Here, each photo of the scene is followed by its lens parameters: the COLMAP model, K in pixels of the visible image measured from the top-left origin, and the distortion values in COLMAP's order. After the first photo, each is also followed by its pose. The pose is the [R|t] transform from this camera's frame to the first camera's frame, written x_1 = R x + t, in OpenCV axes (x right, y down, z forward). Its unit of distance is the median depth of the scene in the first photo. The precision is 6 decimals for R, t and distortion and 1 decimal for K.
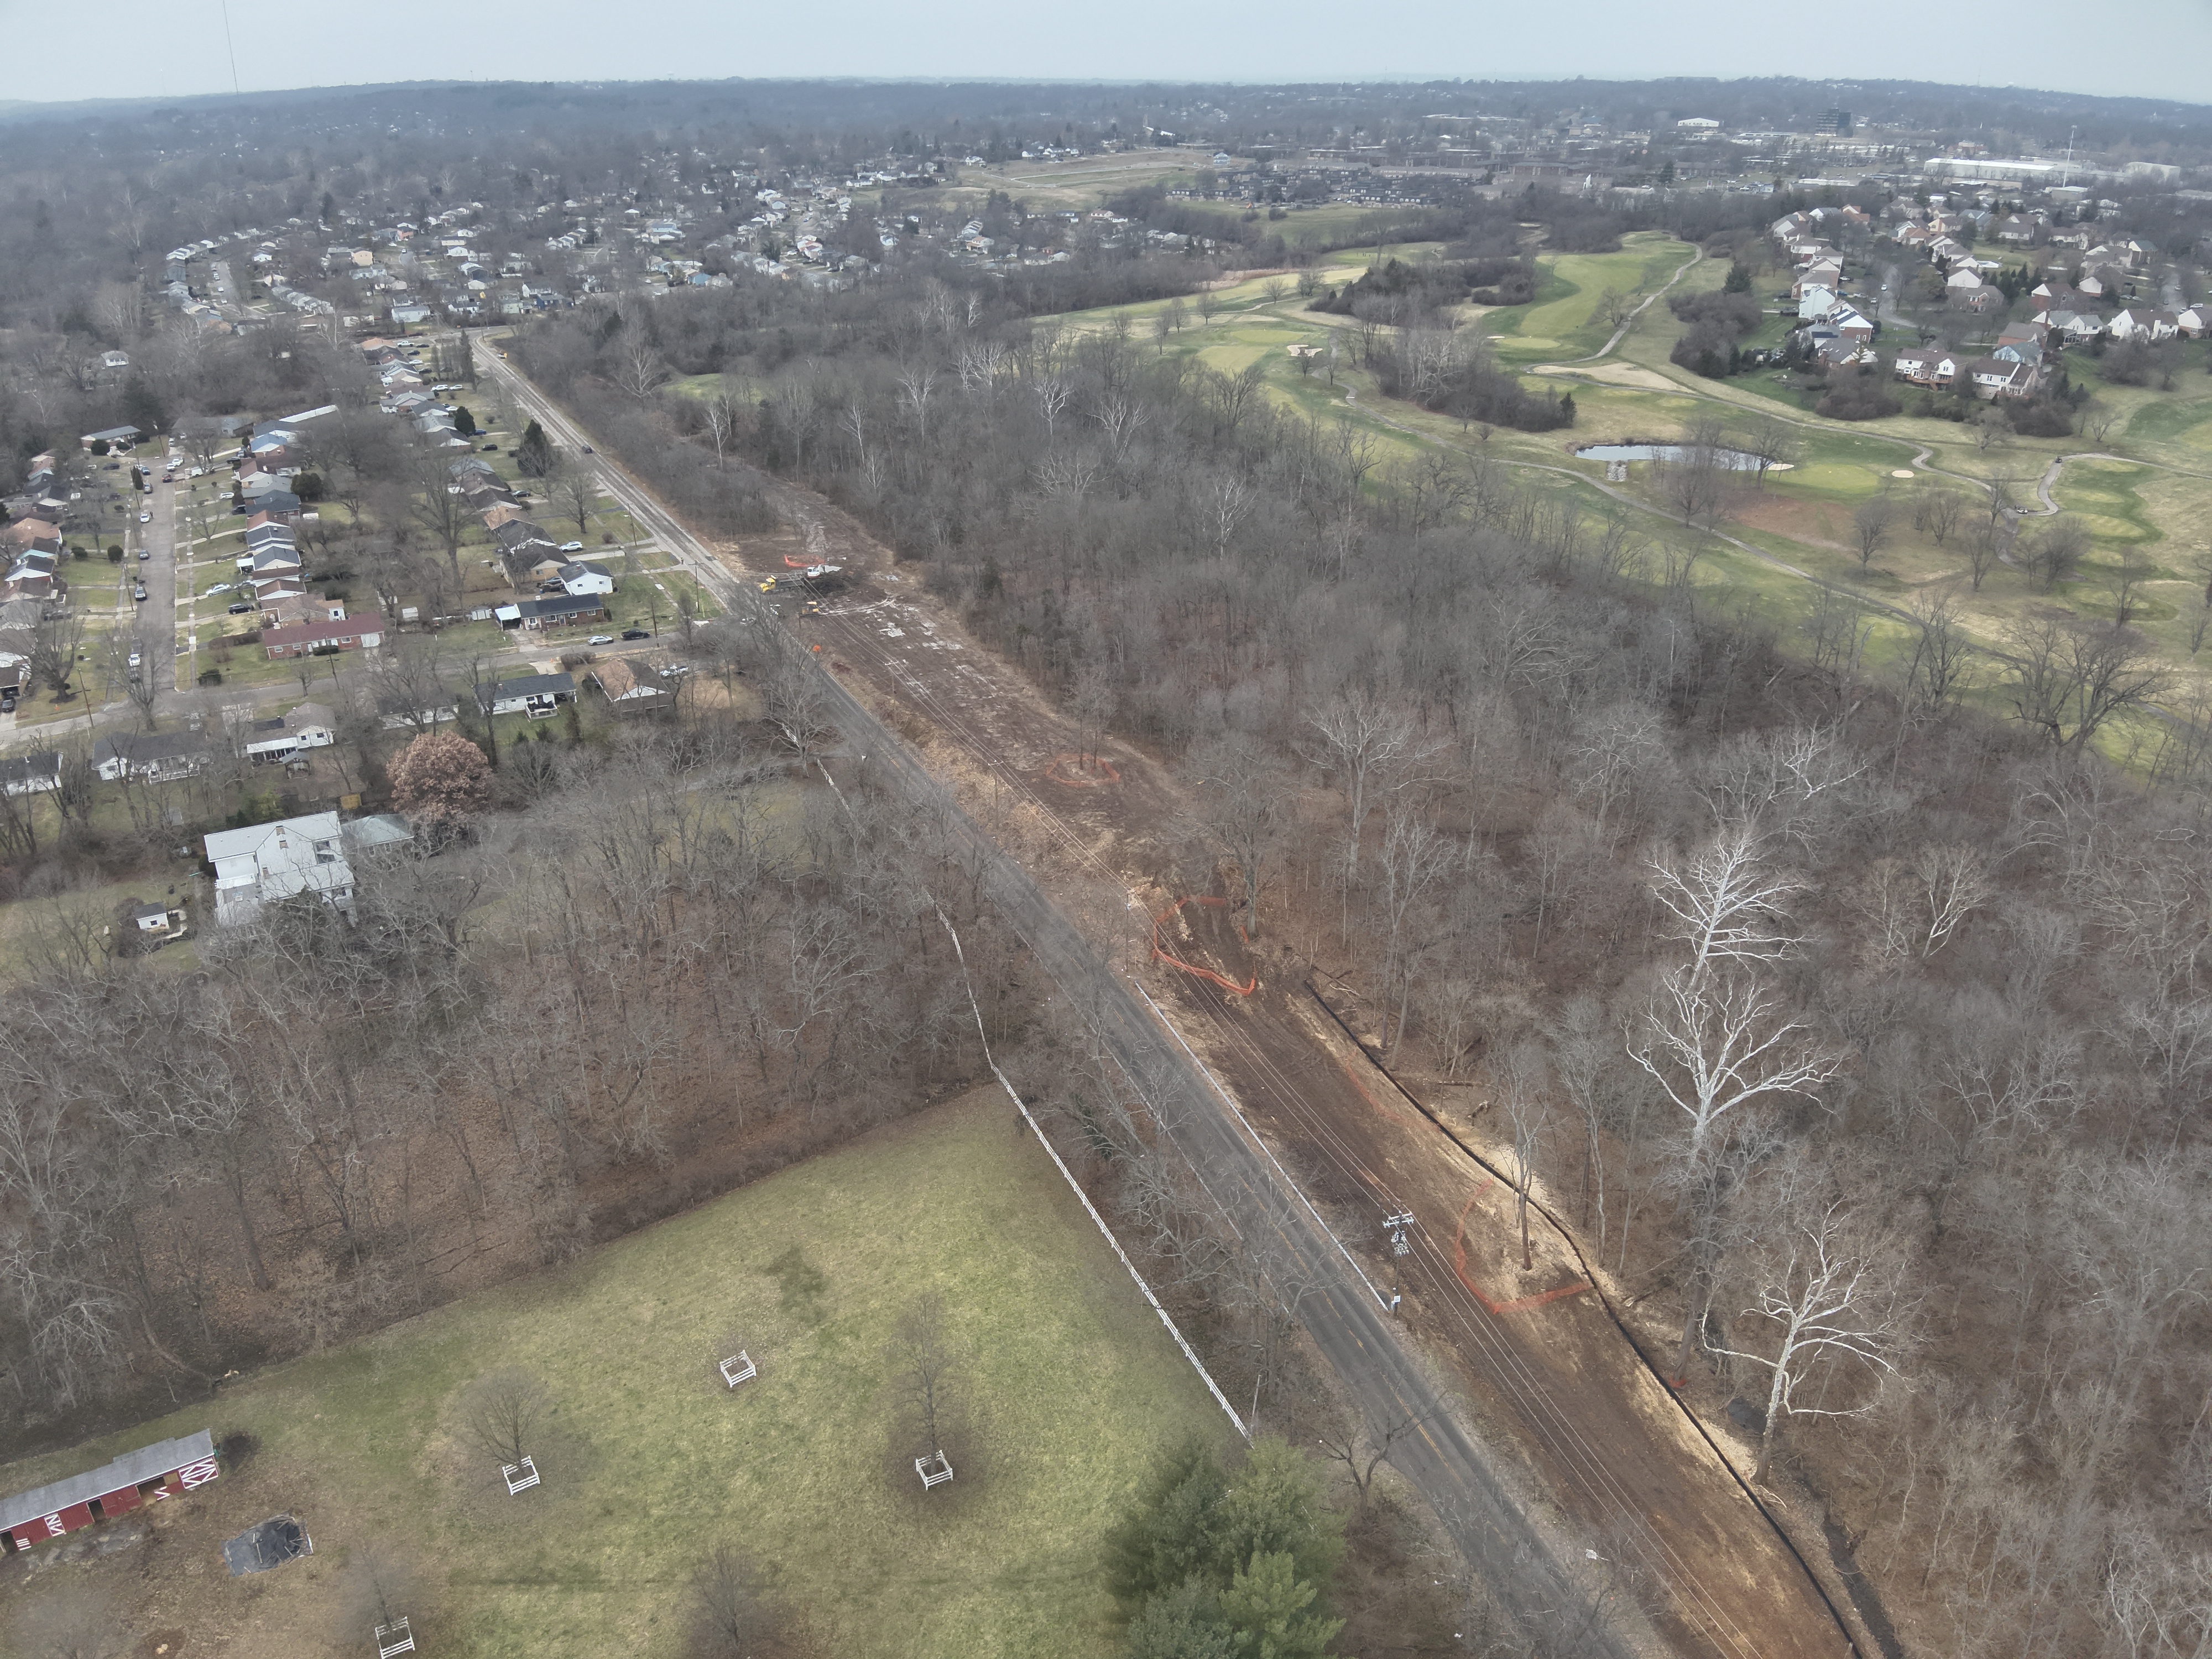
lens RADIAL K [[1605.0, 0, 1104.4], [0, 1605.0, 852.6], [0, 0, 1]] dist [0.101453, -0.198765]
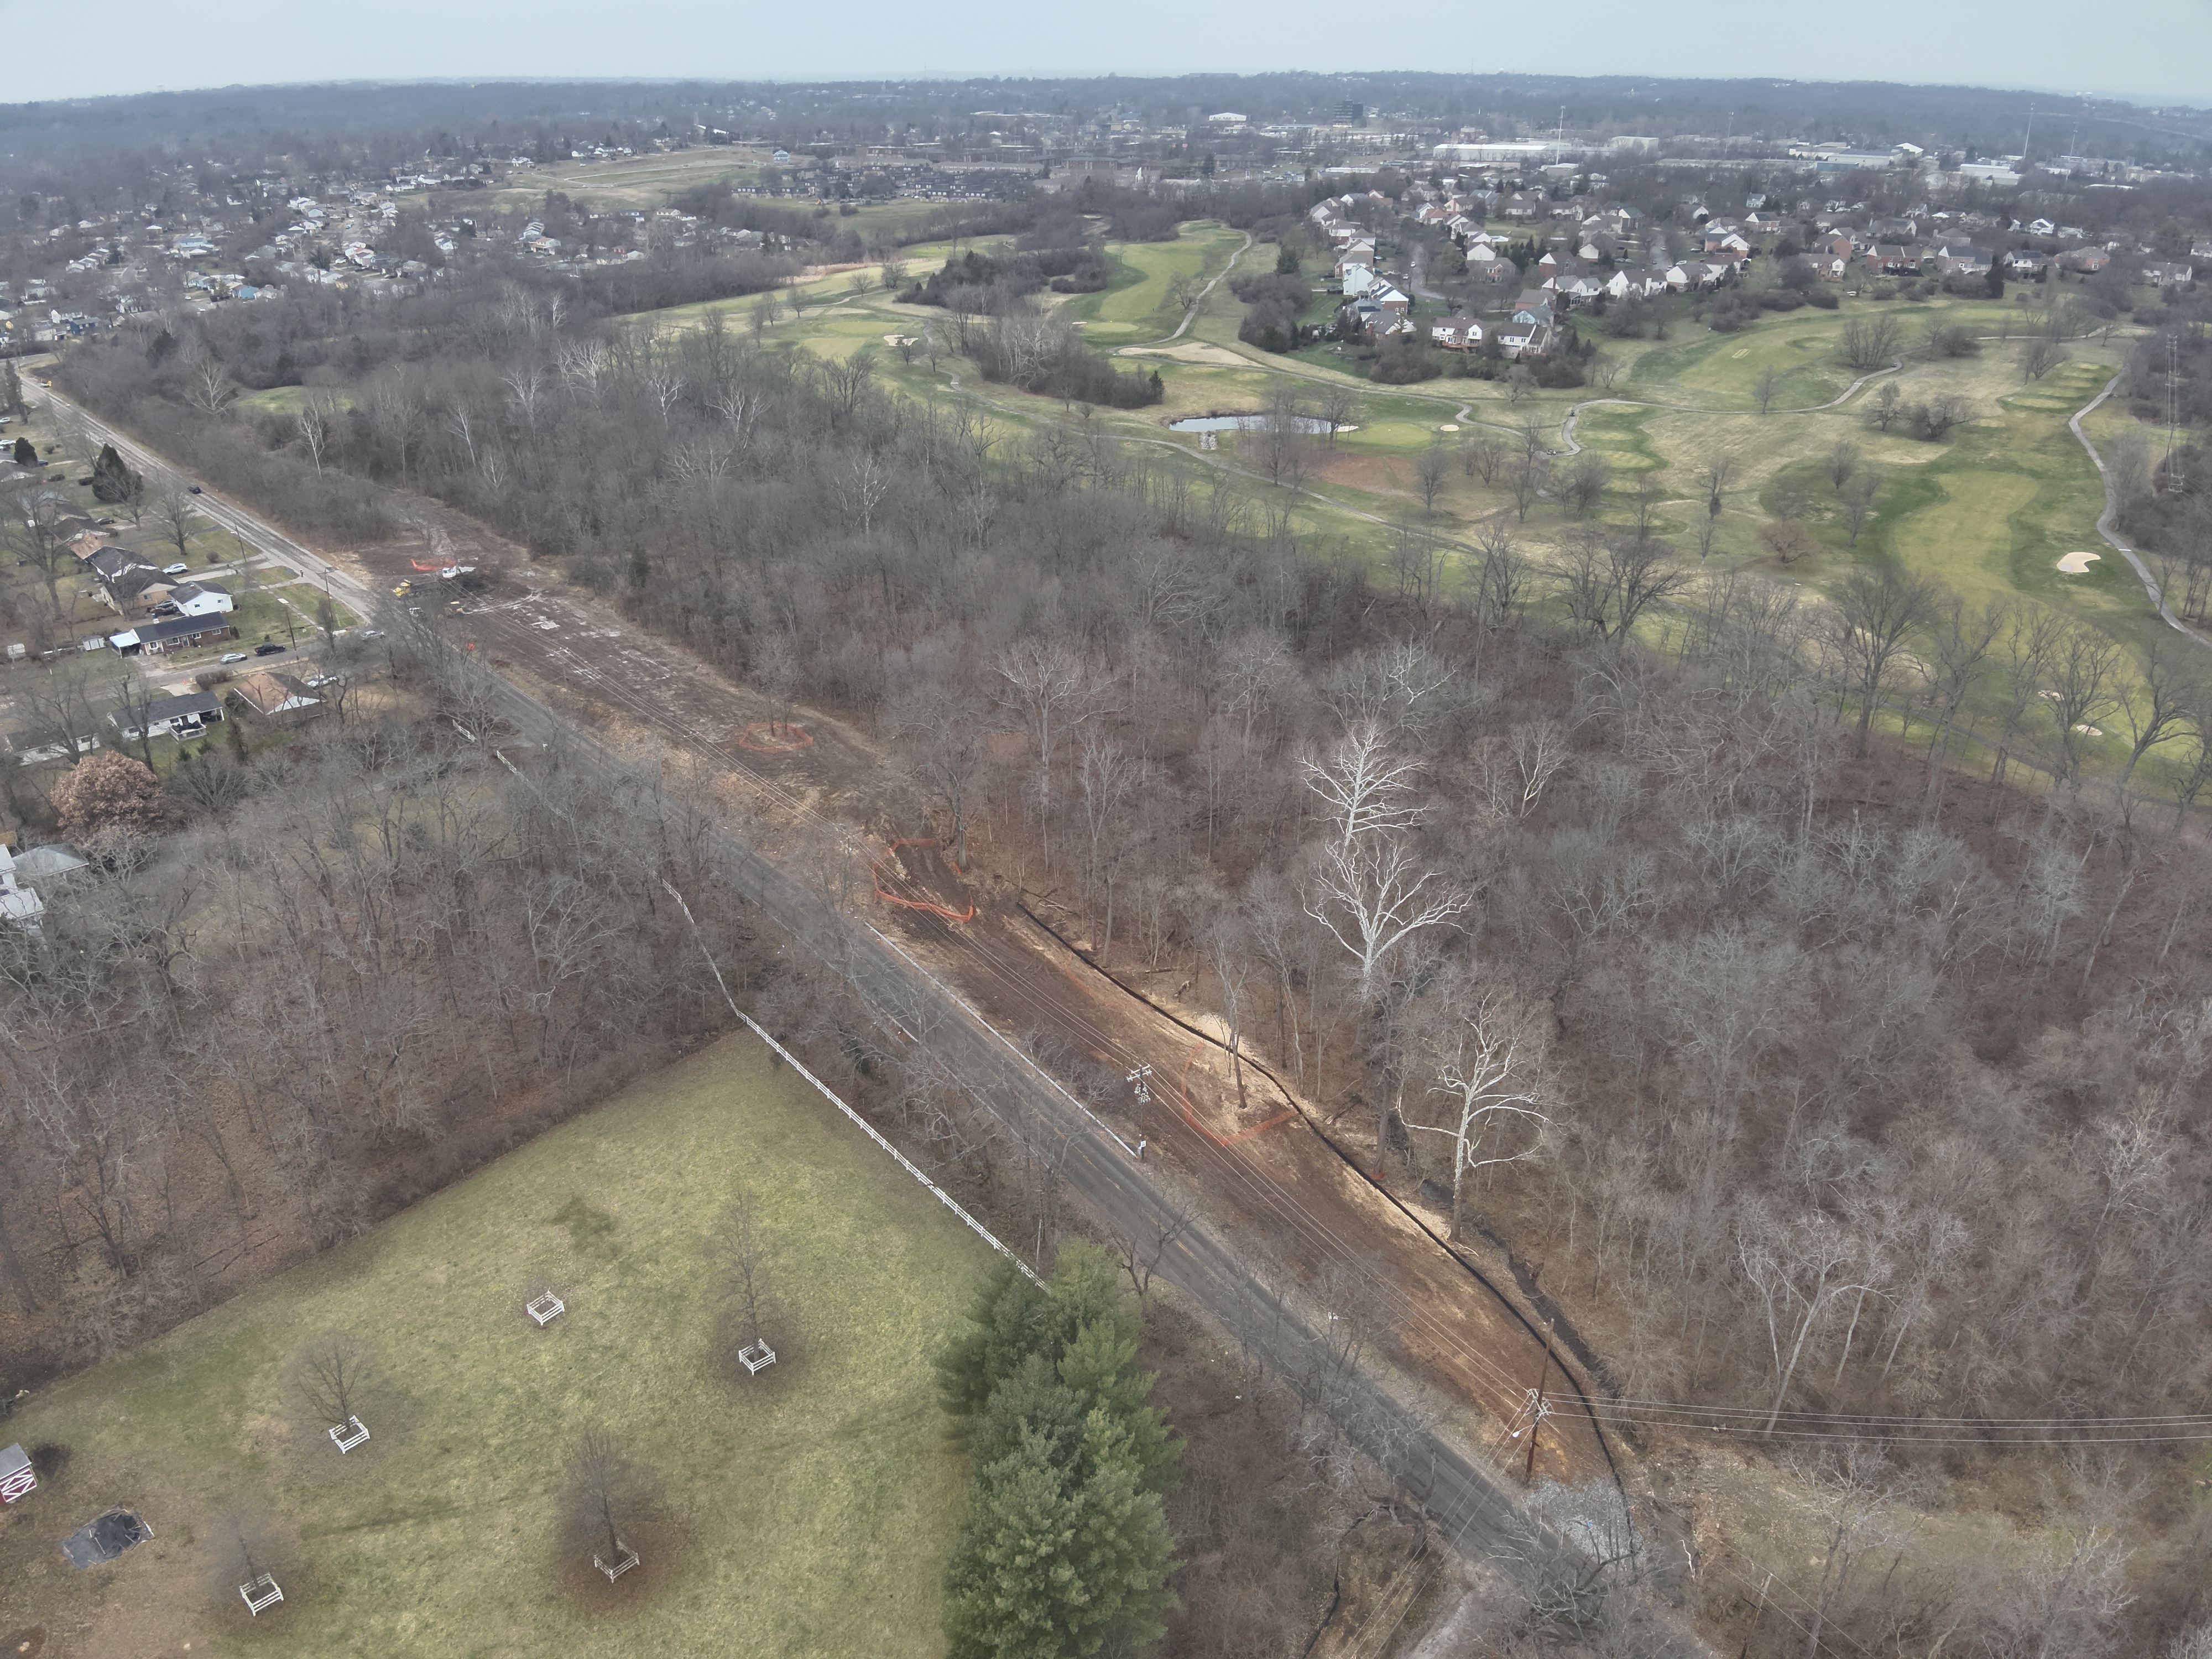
lens RADIAL K [[1605.0, 0, 1104.4], [0, 1605.0, 852.6], [0, 0, 1]] dist [0.101453, -0.198765]
pose [[0.967336, -0.109363, 0.228694, -0.029491], [0.109116, 0.993934, 0.013763, 0.017809], [-0.228811, 0.011640, 0.973401, -0.036910]]
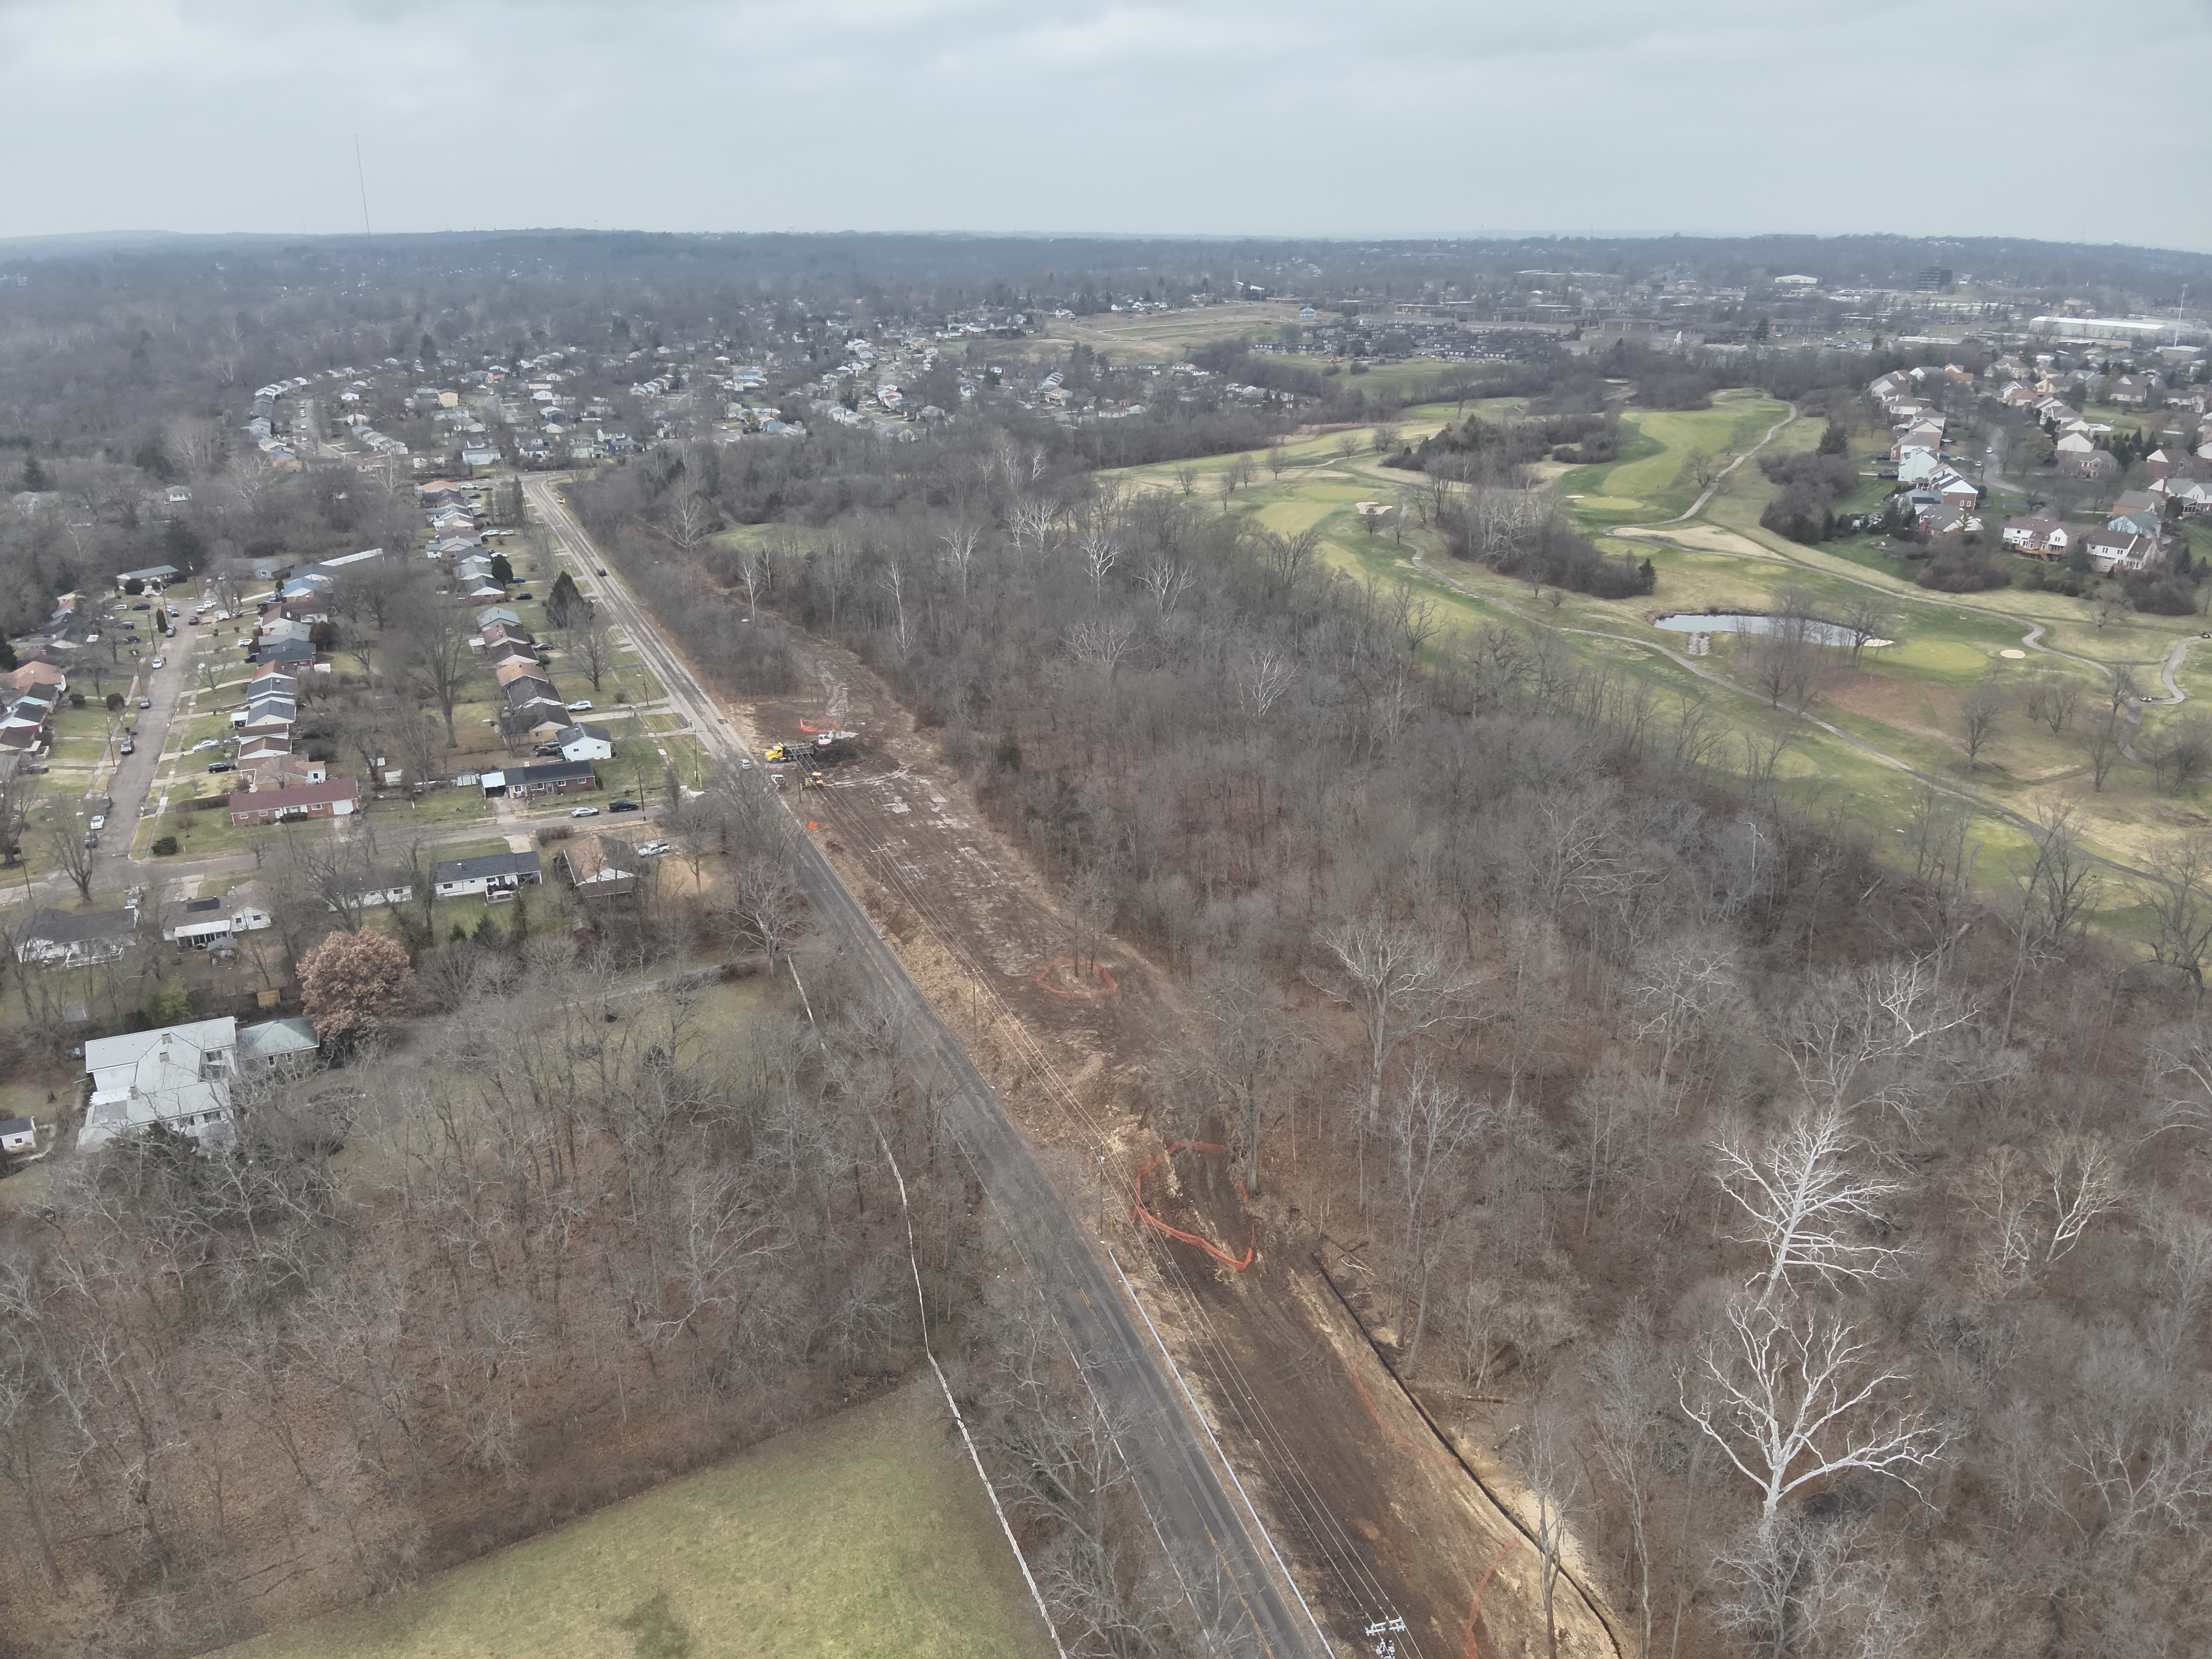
lens RADIAL K [[1605.0, 0, 1104.4], [0, 1605.0, 852.6], [0, 0, 1]] dist [0.101453, -0.198765]
pose [[0.998137, 0.026959, -0.054742, 0.026794], [-0.031263, 0.996357, -0.079349, -0.028579], [0.052404, 0.080912, 0.995343, 0.057917]]
